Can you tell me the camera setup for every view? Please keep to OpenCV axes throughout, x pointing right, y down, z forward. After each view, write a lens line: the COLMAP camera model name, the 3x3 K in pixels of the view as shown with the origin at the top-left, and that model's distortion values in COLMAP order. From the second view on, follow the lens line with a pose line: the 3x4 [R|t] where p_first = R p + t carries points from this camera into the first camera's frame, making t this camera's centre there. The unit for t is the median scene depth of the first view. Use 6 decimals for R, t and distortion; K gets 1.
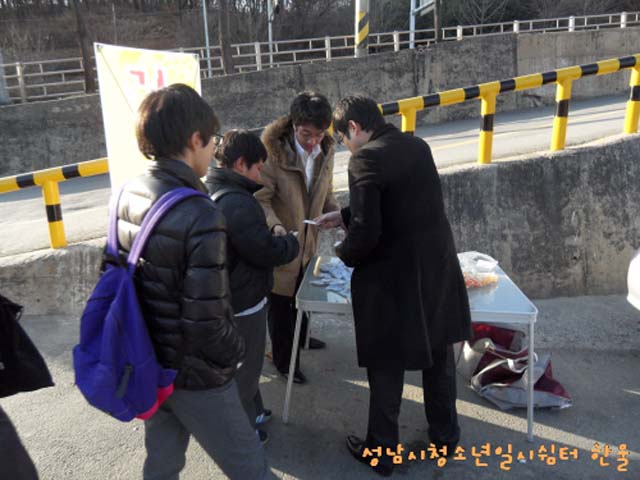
lens RADIAL K [[447.2, 0, 323.1], [0, 447.2, 251.7], [0, 0, 1]] dist [0.002071, -0.015783]
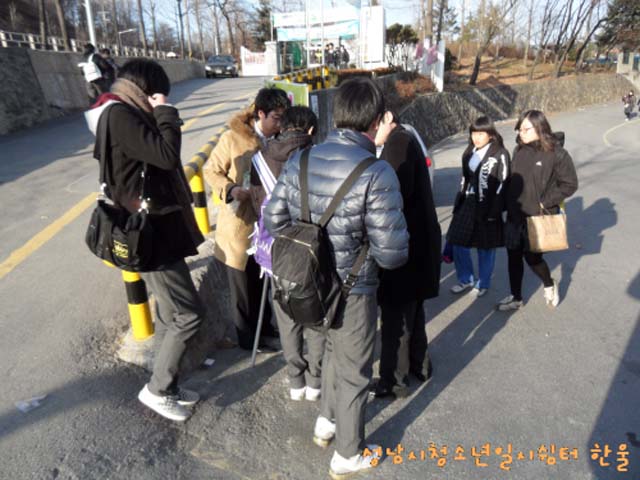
lens RADIAL K [[447.2, 0, 318.5], [0, 447.2, 240.1], [0, 0, 1]] dist [0.002071, -0.015783]
pose [[0.175866, -0.264369, 0.948251, -0.597922], [0.300461, 0.931715, 0.204034, -0.075208], [-0.937440, 0.249029, 0.243290, 0.216706]]
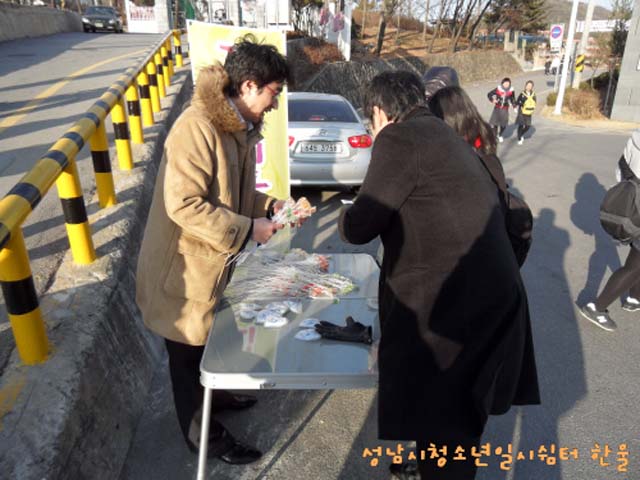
lens RADIAL K [[447.2, 0, 318.6], [0, 447.2, 240.4], [0, 0, 1]] dist [0.002071, -0.015783]
pose [[-0.039605, -0.328720, 0.943597, -0.450126], [0.271713, 0.905210, 0.326751, -0.090086], [-0.961563, 0.269329, 0.053467, 0.274269]]
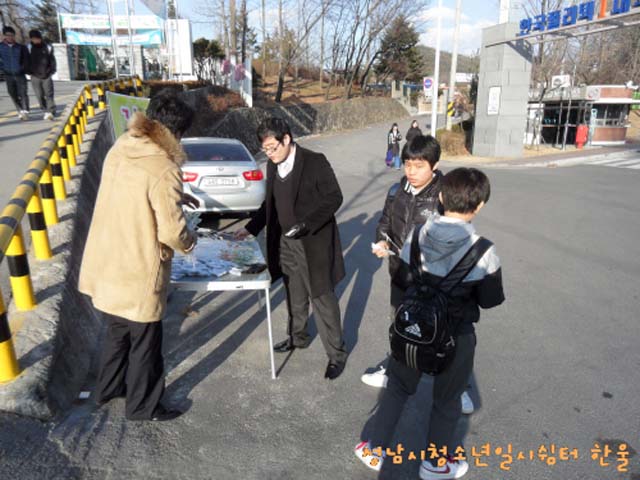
lens RADIAL K [[447.2, 0, 314.9], [0, 447.2, 238.5], [0, 0, 1]] dist [0.002071, -0.015783]
pose [[-0.226634, -0.233134, 0.945667, -0.622114], [0.272941, 0.916825, 0.291435, -0.092538], [-0.934955, 0.324160, -0.144153, 0.259605]]
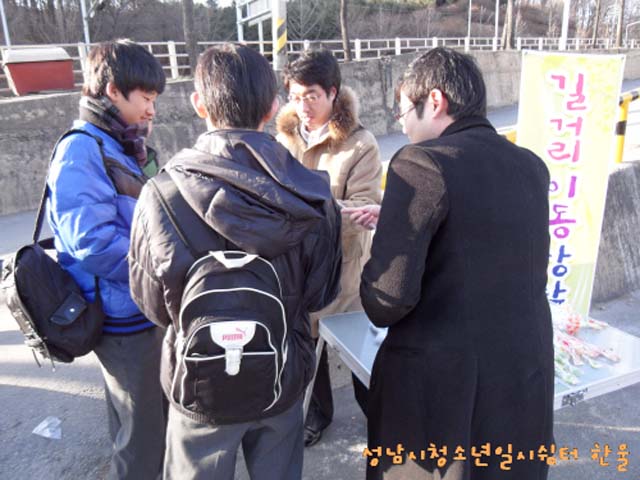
lens RADIAL K [[447.2, 0, 322.9], [0, 447.2, 242.0], [0, 0, 1]] dist [0.002071, -0.015783]
pose [[0.907634, -0.112293, 0.404464, -0.385242], [0.126601, 0.991915, -0.008708, -0.040160], [-0.400217, 0.059110, 0.914512, 0.128399]]
